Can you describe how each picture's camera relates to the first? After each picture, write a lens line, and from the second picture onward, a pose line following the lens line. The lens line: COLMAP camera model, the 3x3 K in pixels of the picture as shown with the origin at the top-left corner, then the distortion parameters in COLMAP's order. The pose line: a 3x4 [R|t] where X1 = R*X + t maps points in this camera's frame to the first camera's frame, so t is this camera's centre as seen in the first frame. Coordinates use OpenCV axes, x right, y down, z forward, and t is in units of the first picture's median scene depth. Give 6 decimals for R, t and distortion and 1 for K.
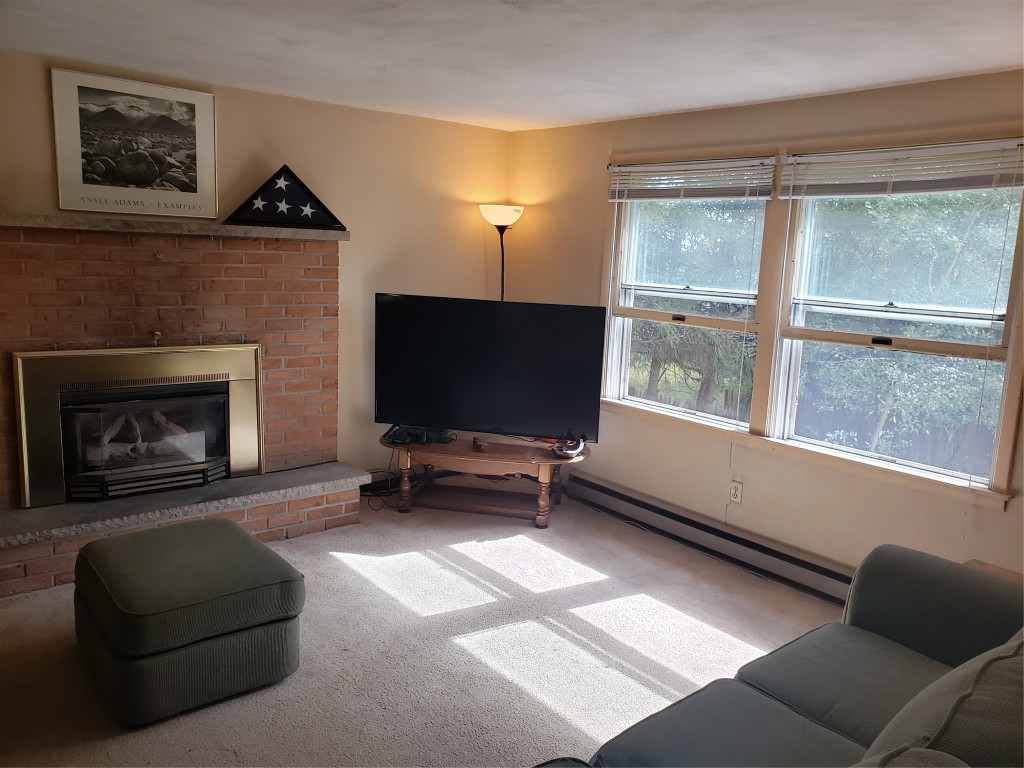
lens RADIAL K [[789.6, 0, 511.3], [0, 789.6, 377.9], [0, 0, 1]] dist [0.011698, -0.001915]
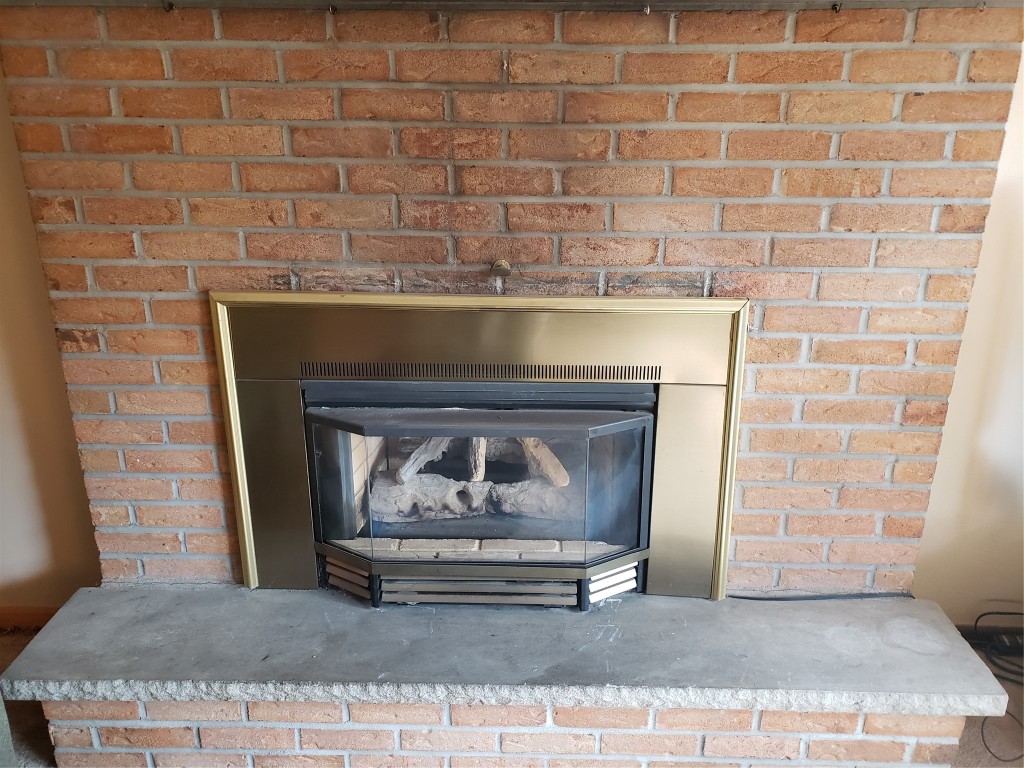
lens RADIAL K [[789.6, 0, 511.3], [0, 789.6, 377.9], [0, 0, 1]] dist [0.011698, -0.001915]
pose [[0.767255, 0.177934, -0.616165, -0.170445], [-0.076685, 0.979303, 0.187311, -0.073582], [0.636741, -0.096464, 0.765020, 0.661626]]
